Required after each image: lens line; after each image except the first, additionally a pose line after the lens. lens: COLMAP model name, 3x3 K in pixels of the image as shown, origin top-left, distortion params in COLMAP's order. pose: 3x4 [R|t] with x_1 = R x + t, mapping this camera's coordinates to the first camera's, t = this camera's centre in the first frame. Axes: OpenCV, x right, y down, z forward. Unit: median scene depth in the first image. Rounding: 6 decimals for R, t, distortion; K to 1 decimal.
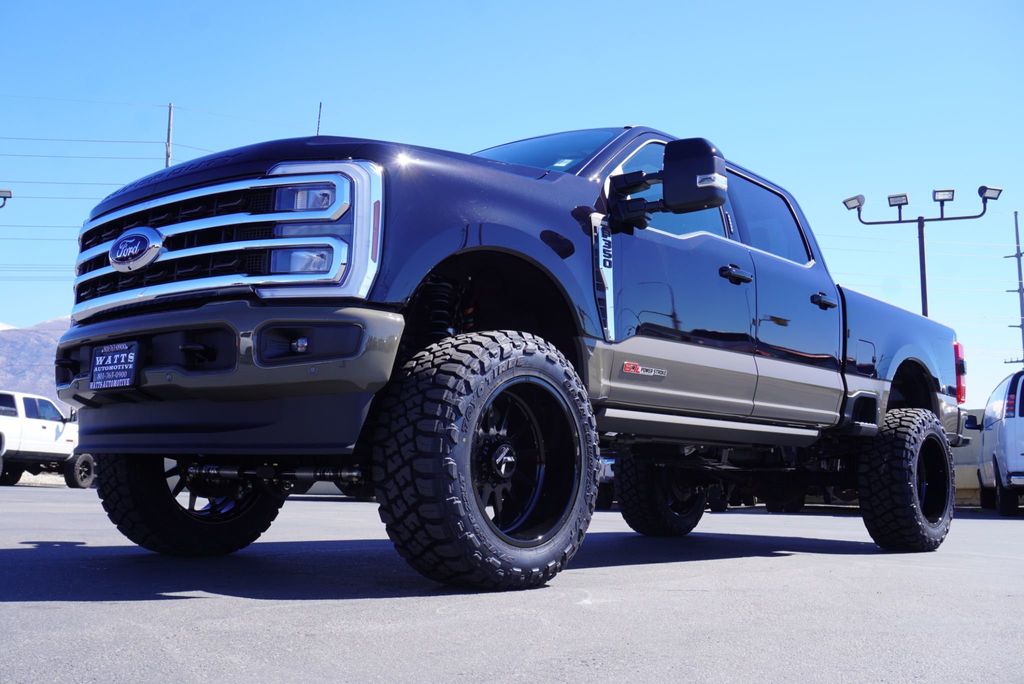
lens RADIAL K [[1052.0, 0, 516.6], [0, 1052.0, 339.5], [0, 0, 1]] dist [-0.008085, 0.000000]
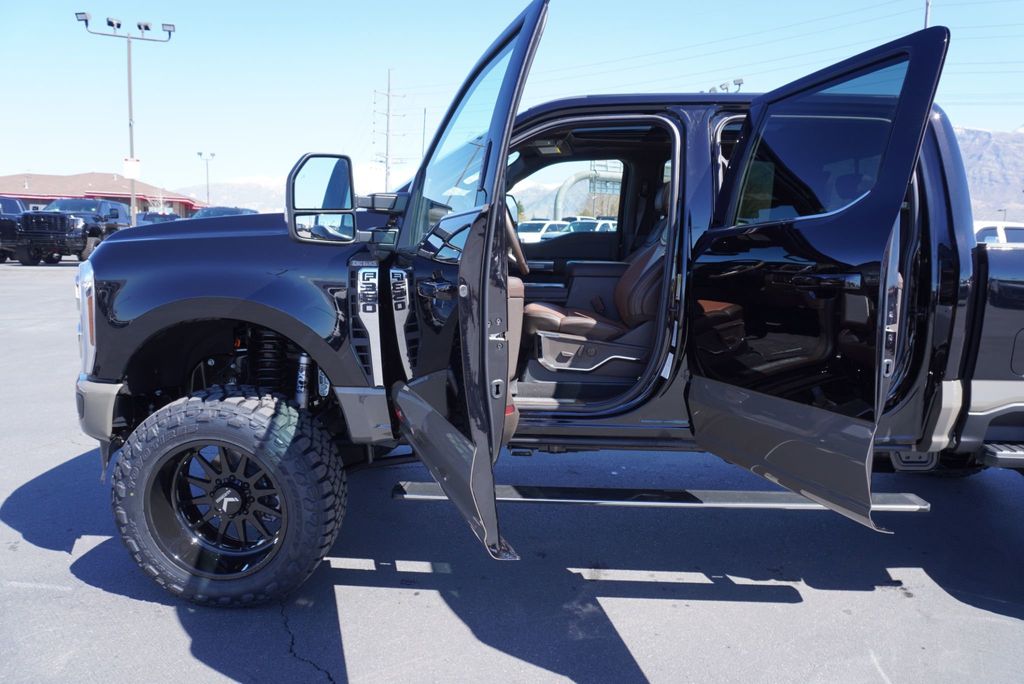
lens RADIAL K [[679.7, 0, 507.4], [0, 679.7, 341.3], [0, 0, 1]] dist [-0.034216, 0.027214]
pose [[0.610417, 0.115549, -0.783607, 0.750182], [0.100050, 0.970131, 0.220990, -0.192487], [0.785736, -0.213296, 0.580623, 0.845540]]
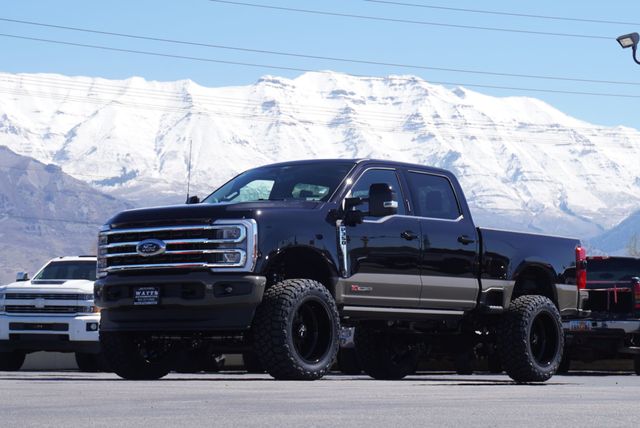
lens RADIAL K [[1865.6, 0, 323.4], [0, 1865.6, 214.0], [0, 0, 1]] dist [0.188665, 0.000000]
pose [[0.998205, -0.011007, 0.058866, -0.220485], [0.007738, 0.998430, 0.055478, -0.410335], [-0.059384, -0.054923, 0.996723, -3.429857]]
